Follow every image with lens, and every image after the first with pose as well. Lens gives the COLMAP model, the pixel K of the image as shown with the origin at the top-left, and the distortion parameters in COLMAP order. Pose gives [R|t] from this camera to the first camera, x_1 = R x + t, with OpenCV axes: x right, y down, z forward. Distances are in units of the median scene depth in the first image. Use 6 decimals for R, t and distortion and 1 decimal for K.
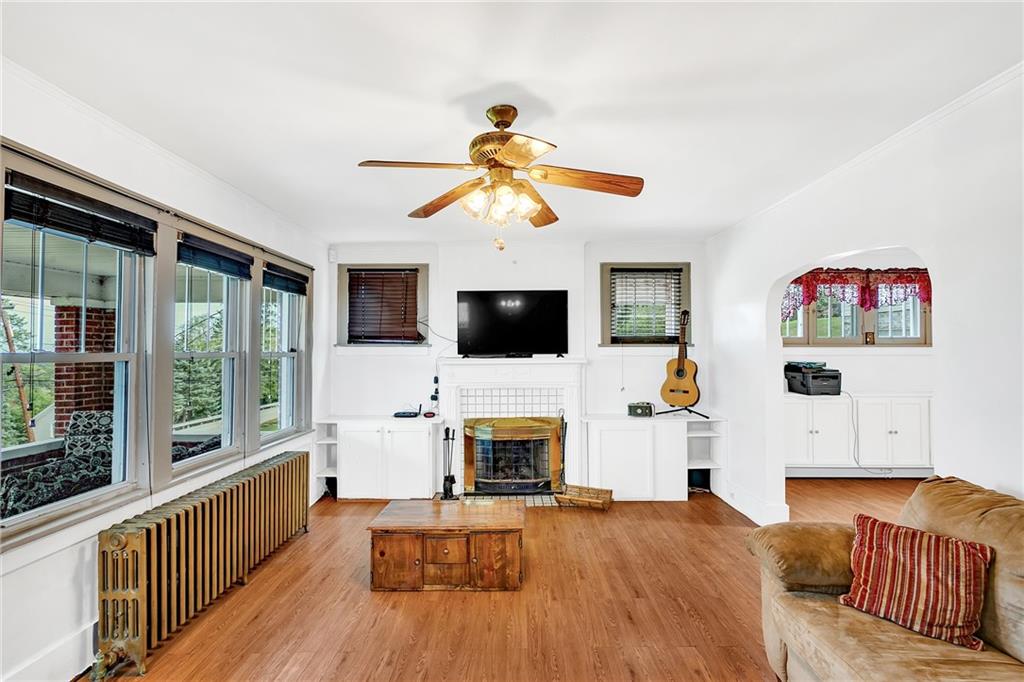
lens RADIAL K [[479.9, 0, 509.4], [0, 479.9, 343.5], [0, 0, 1]] dist [-0.001910, 0.000569]
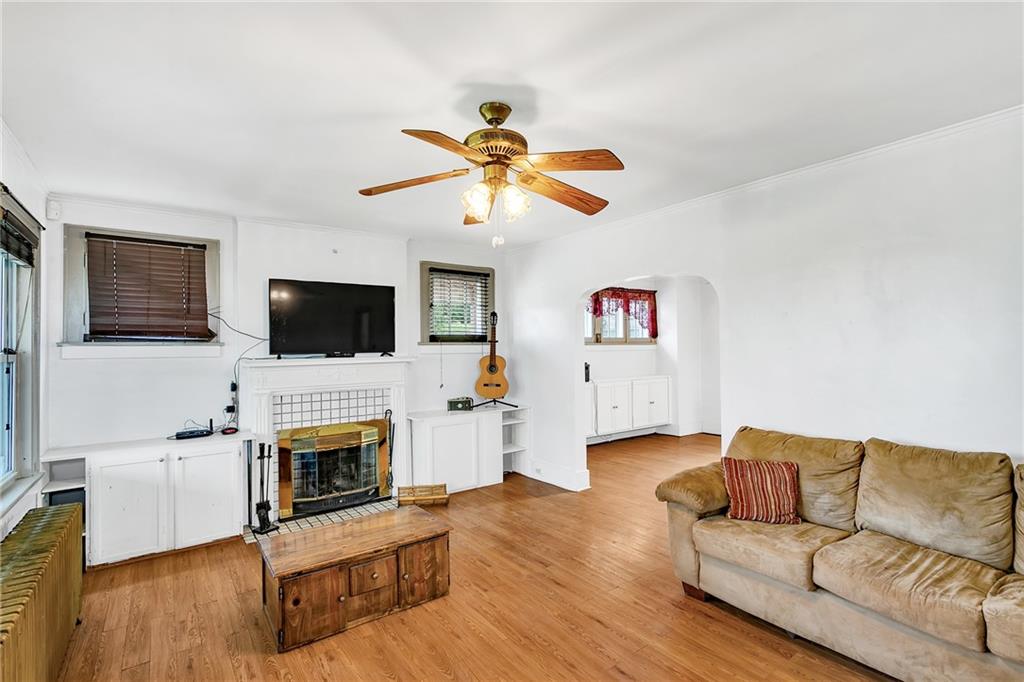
lens RADIAL K [[484.1, 0, 509.3], [0, 484.1, 343.0], [0, 0, 1]] dist [-0.002465, 0.000046]
pose [[0.801826, -0.000029, 0.597557, -0.281111], [-0.001020, 0.999998, 0.001416, 0.001265], [-0.597557, -0.001745, 0.801825, 0.082234]]
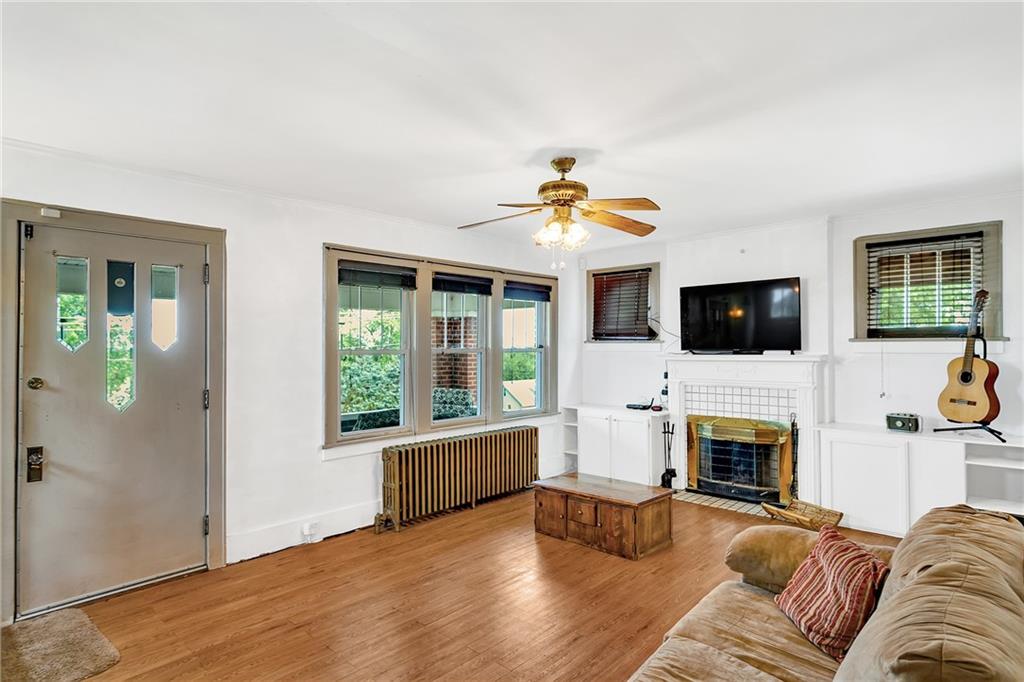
lens RADIAL K [[539.8, 0, 512.0], [0, 539.8, 341.0], [0, 0, 1]] dist [0.000306, 0.000588]
pose [[0.738522, -0.007233, -0.674190, 0.402214], [0.012694, 0.999914, 0.003178, -0.005066], [0.674110, -0.010905, 0.738551, -0.075133]]
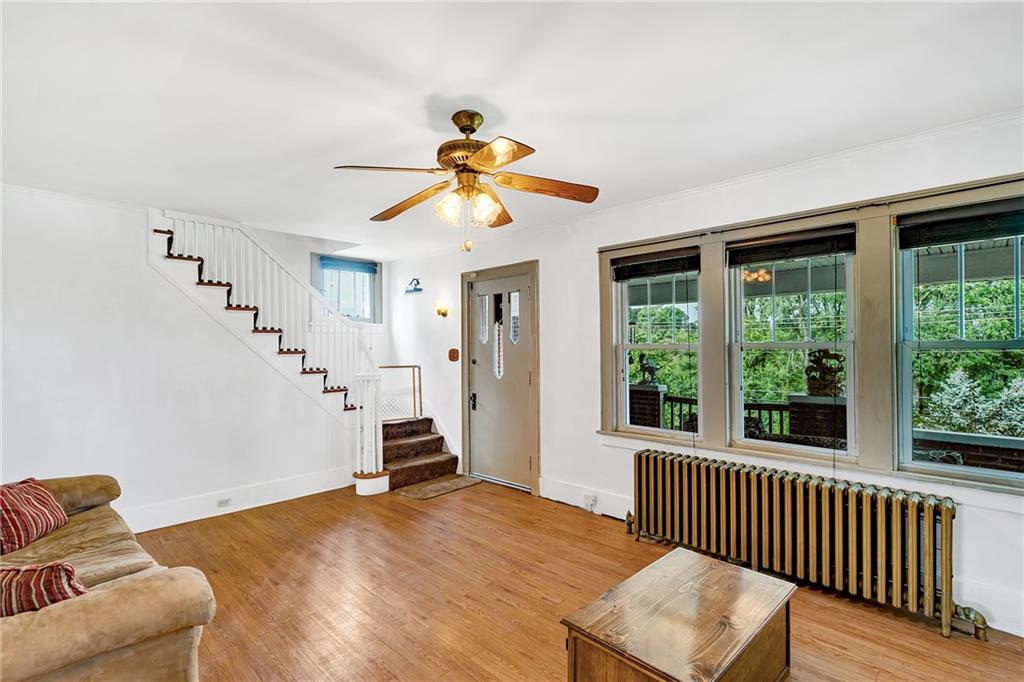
lens RADIAL K [[484.1, 0, 509.3], [0, 484.1, 343.0], [0, 0, 1]] dist [-0.002465, 0.000046]
pose [[-0.694606, 0.012239, -0.719286, 0.326228], [0.026683, 0.999606, -0.008759, 0.008189], [0.718895, -0.025276, -0.694659, 0.847548]]
